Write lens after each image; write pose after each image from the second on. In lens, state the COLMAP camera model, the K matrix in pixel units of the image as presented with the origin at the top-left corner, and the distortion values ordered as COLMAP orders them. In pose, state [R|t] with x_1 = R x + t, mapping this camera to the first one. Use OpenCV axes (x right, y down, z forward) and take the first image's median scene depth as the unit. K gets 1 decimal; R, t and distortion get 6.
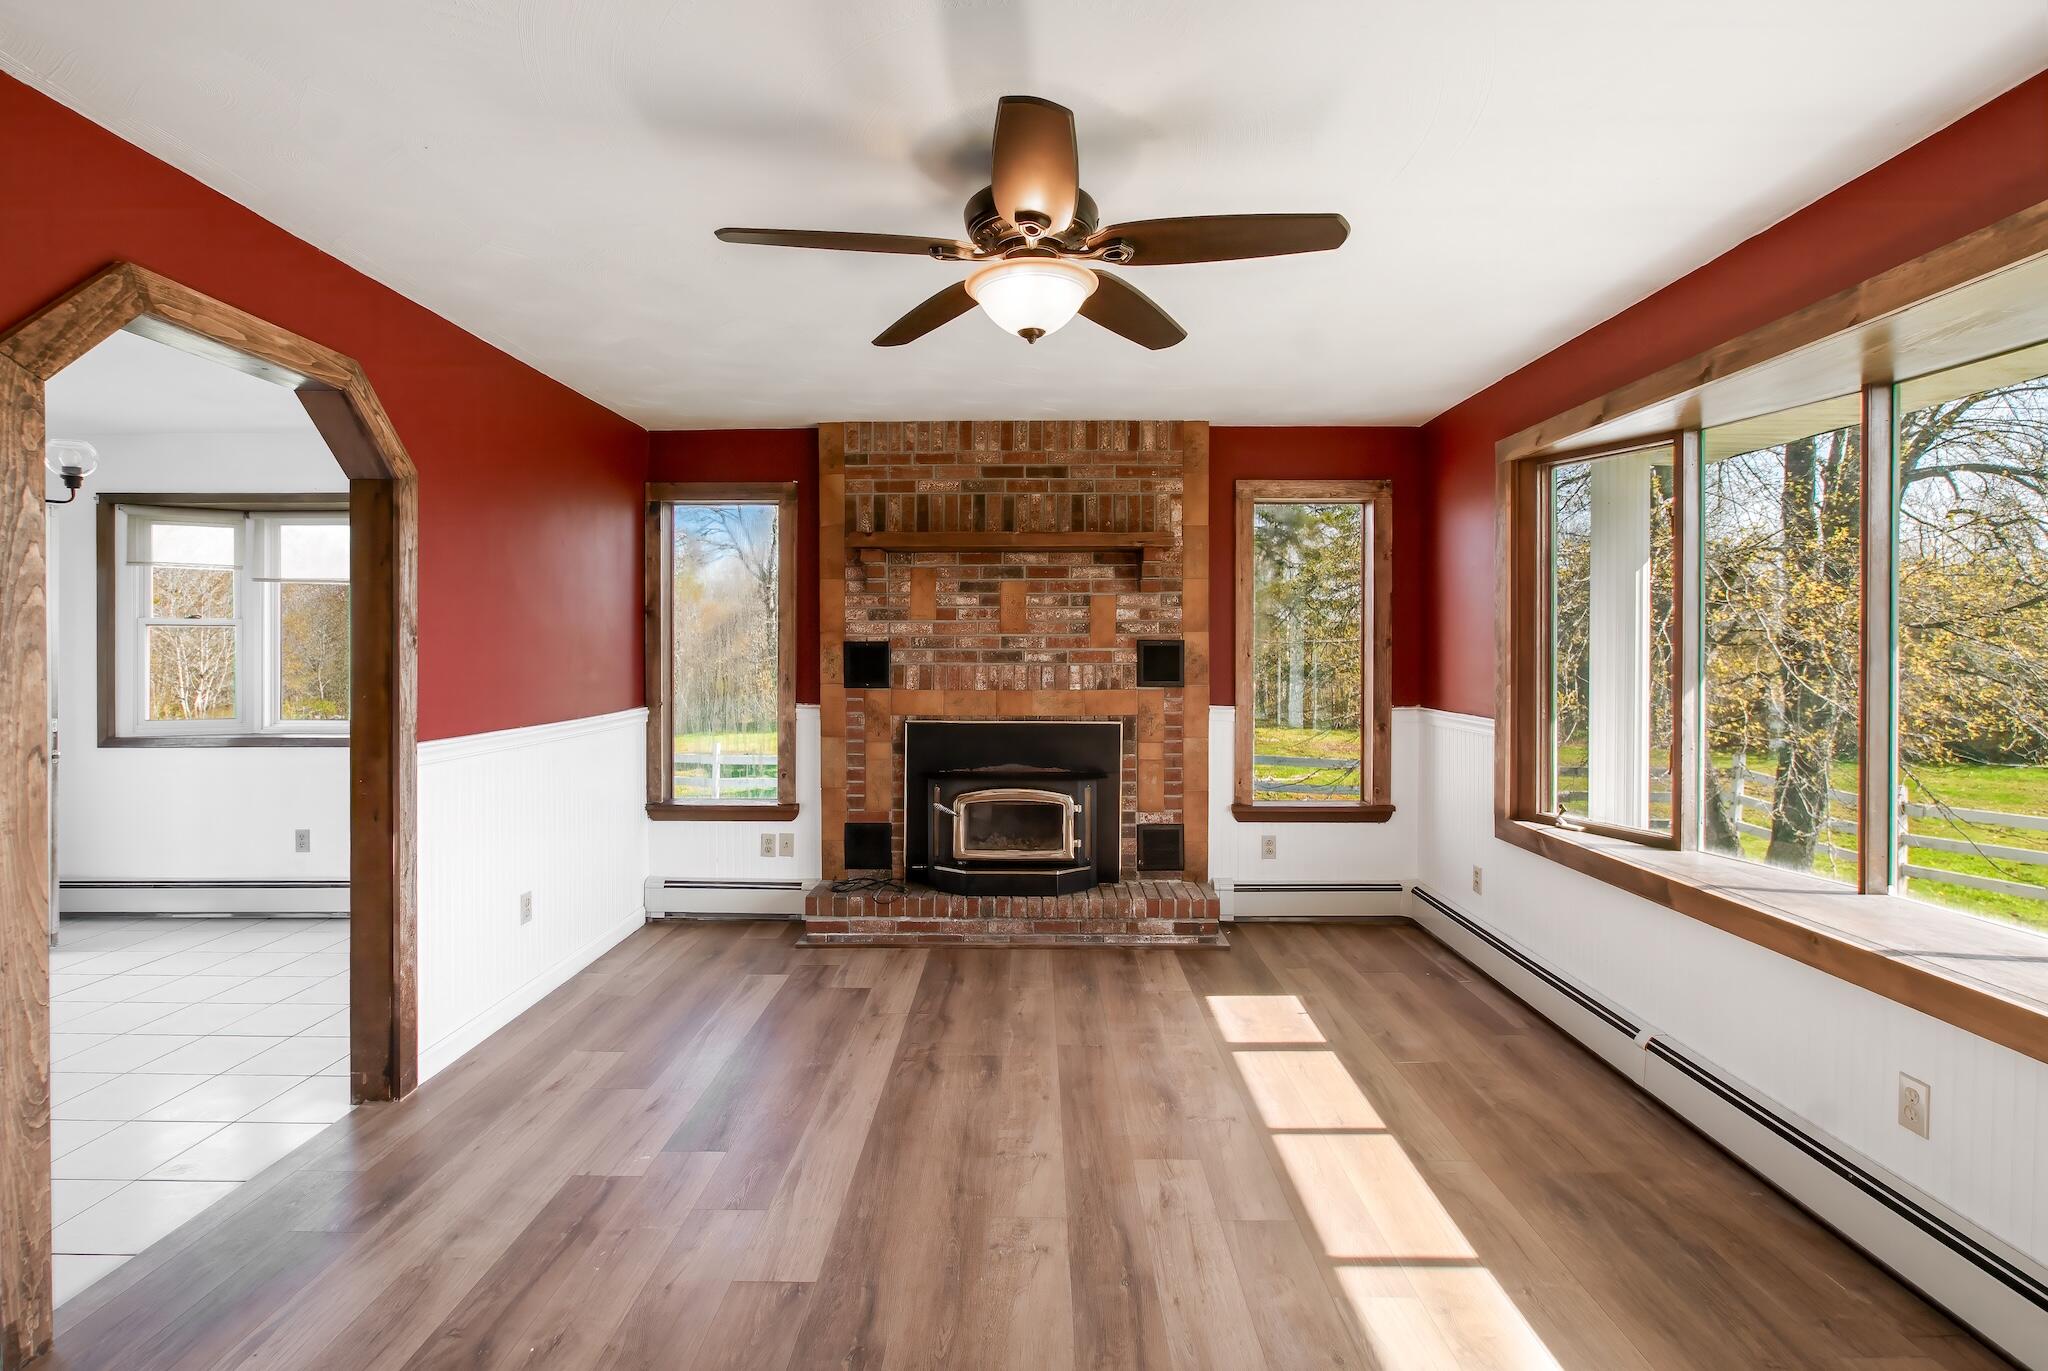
lens RADIAL K [[993.4, 0, 1023.3], [0, 993.4, 666.4], [0, 0, 1]] dist [-0.006779, 0.000455]
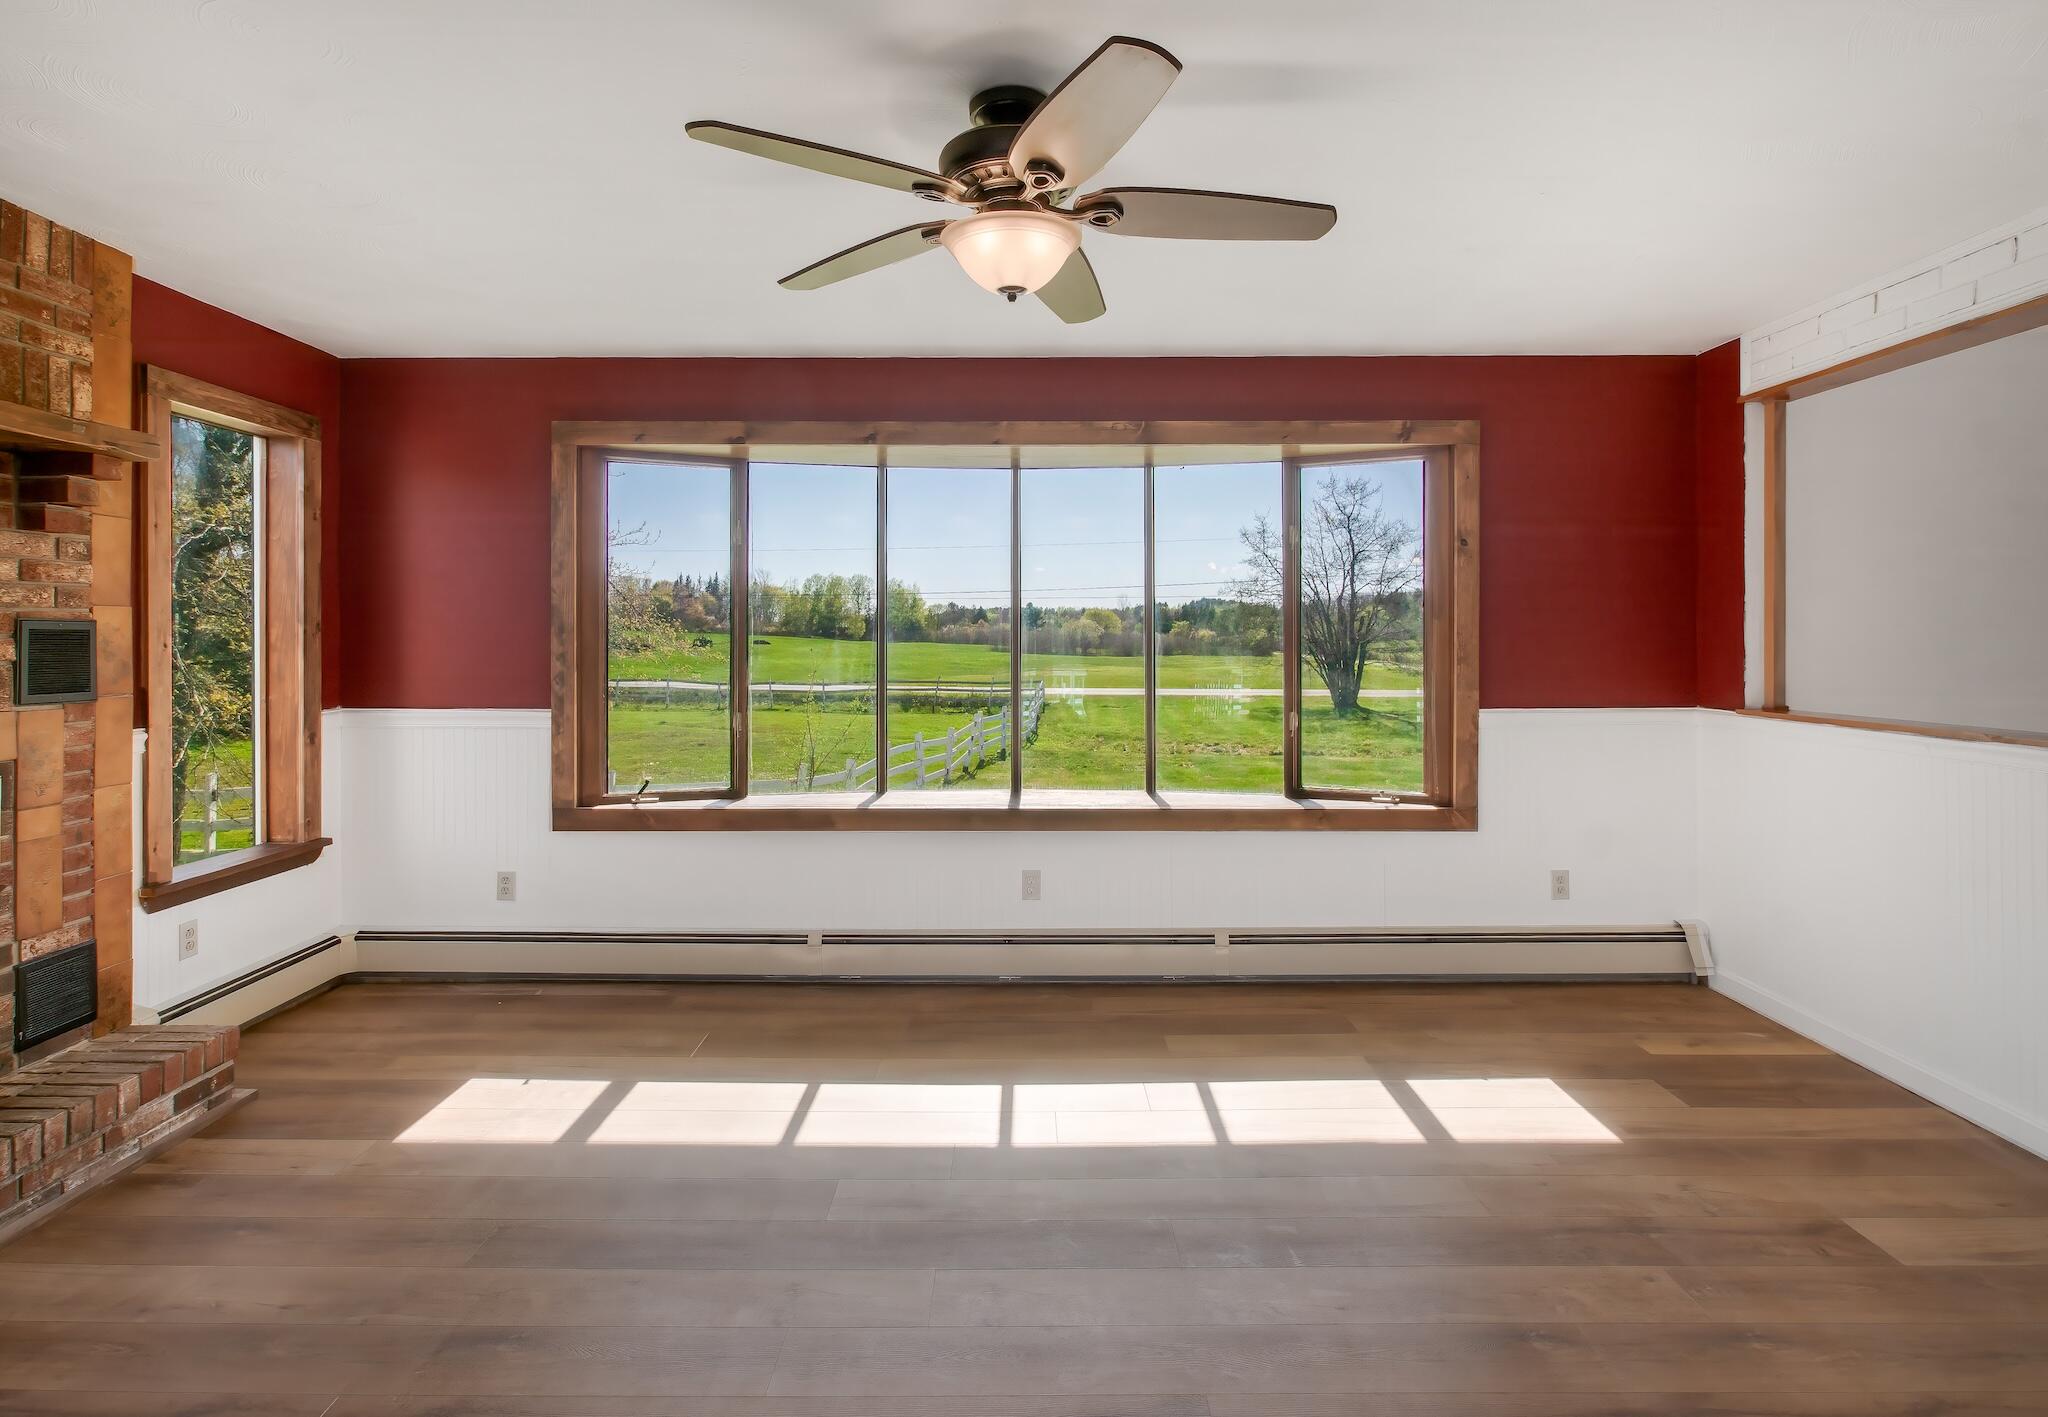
lens RADIAL K [[1025.4, 0, 1018.1], [0, 1025.4, 652.4], [0, 0, 1]] dist [0.001824, 0.000261]
pose [[-0.015730, -0.013217, 0.999789, -0.510623], [0.021244, 0.999682, 0.013550, -0.005037], [-0.999651, 0.021453, -0.015444, 0.544404]]
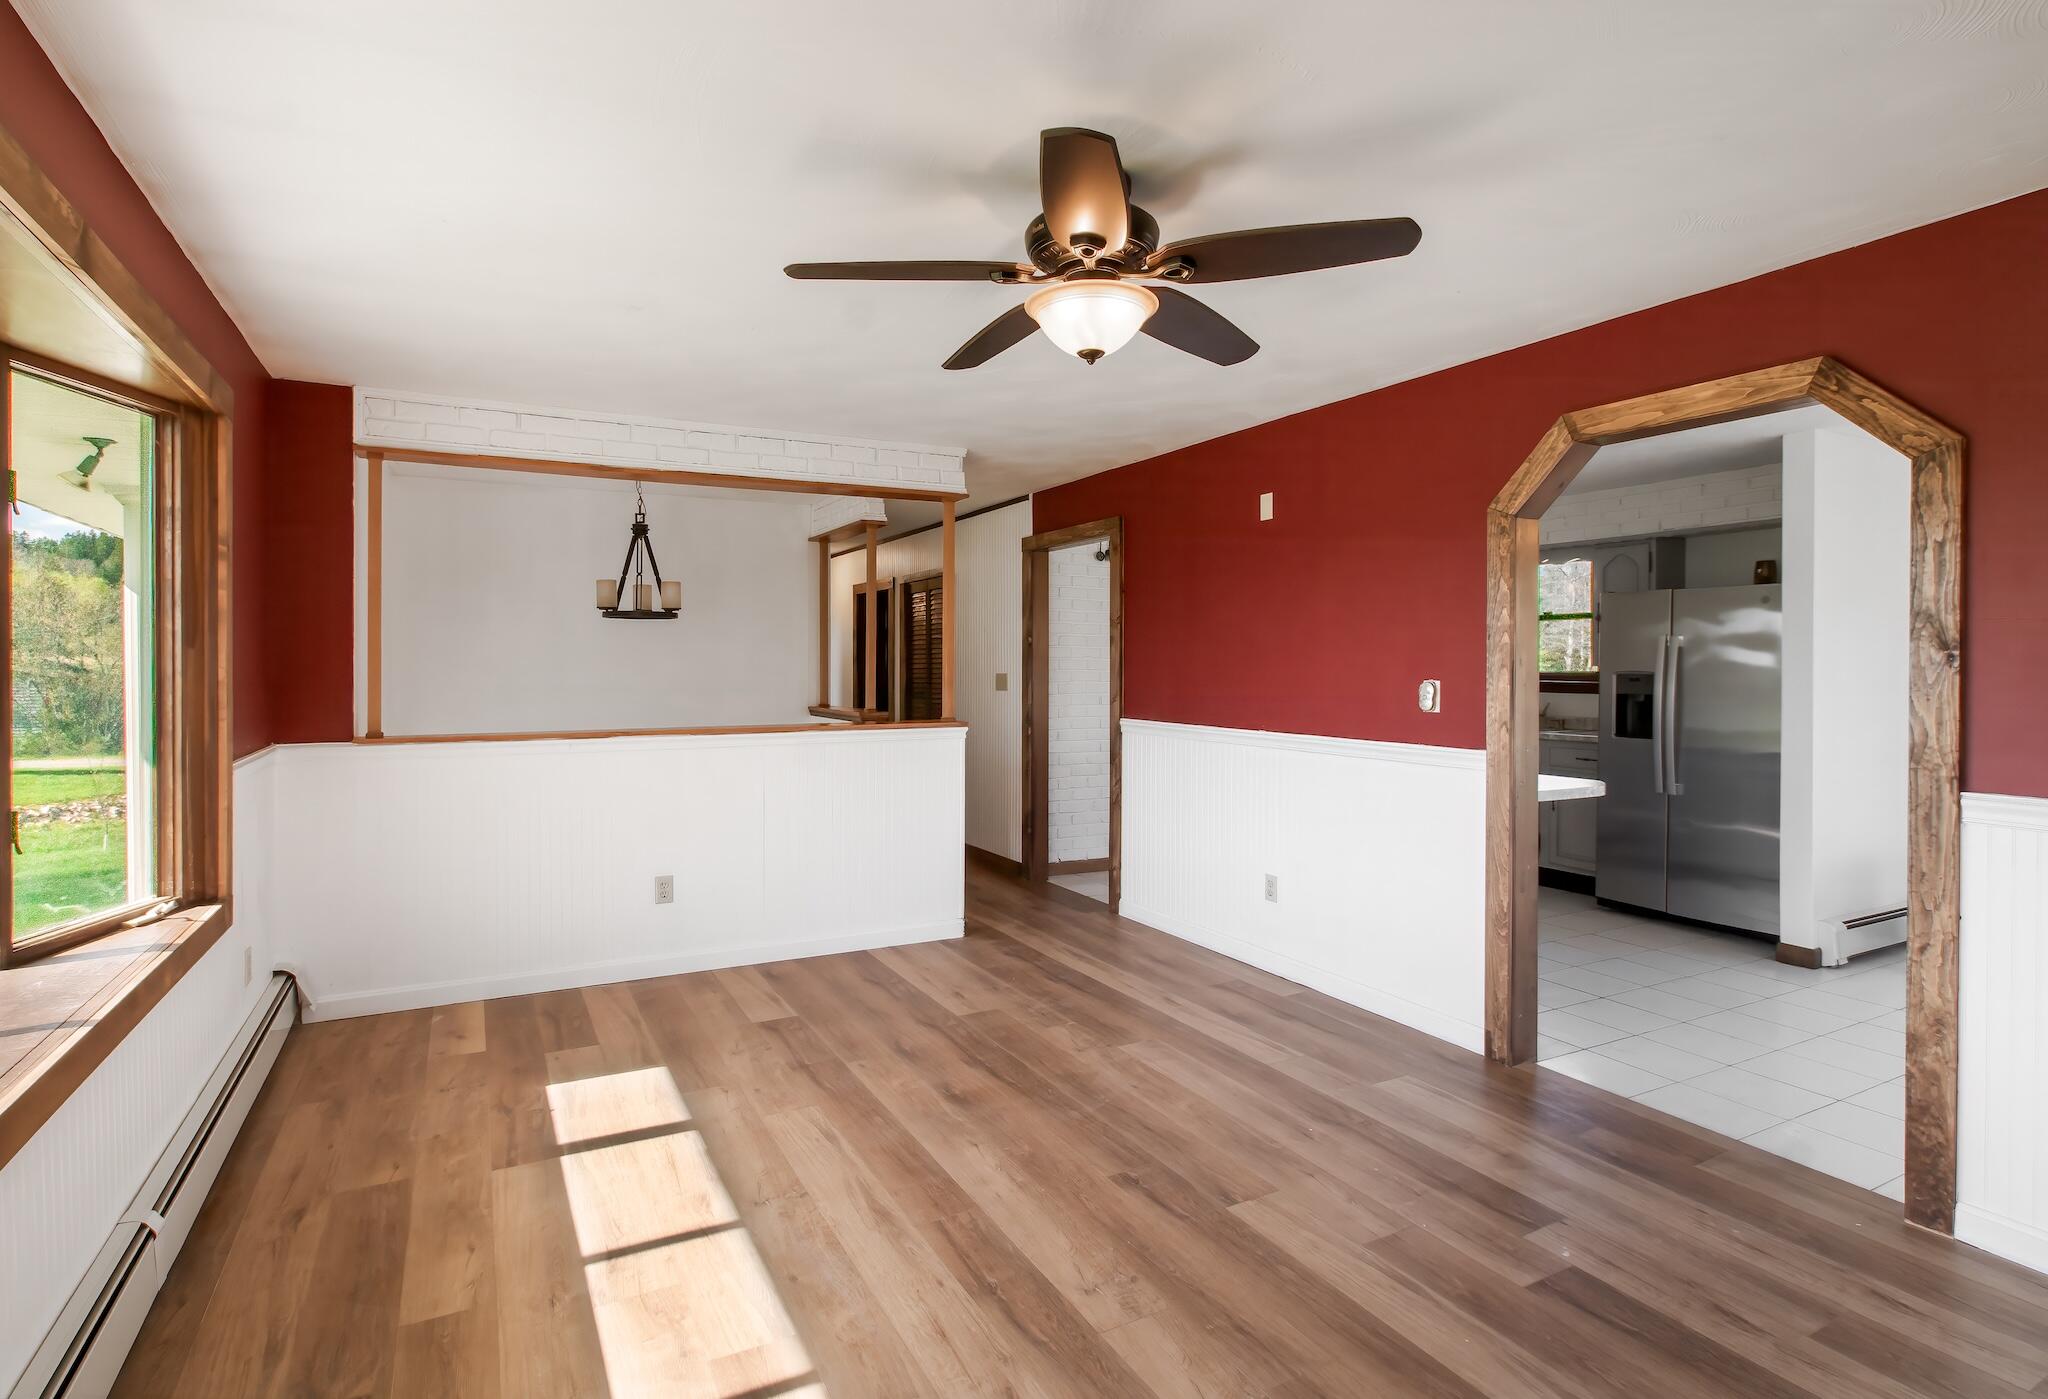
lens RADIAL K [[995.6, 0, 981.3], [0, 995.6, 682.2], [0, 0, 1]] dist [-0.002199, -0.000184]
pose [[-0.883822, 0.008182, -0.467751, 0.311509], [-0.009006, 0.999364, 0.034498, -0.019739], [0.467736, 0.034703, -0.883187, 0.992366]]
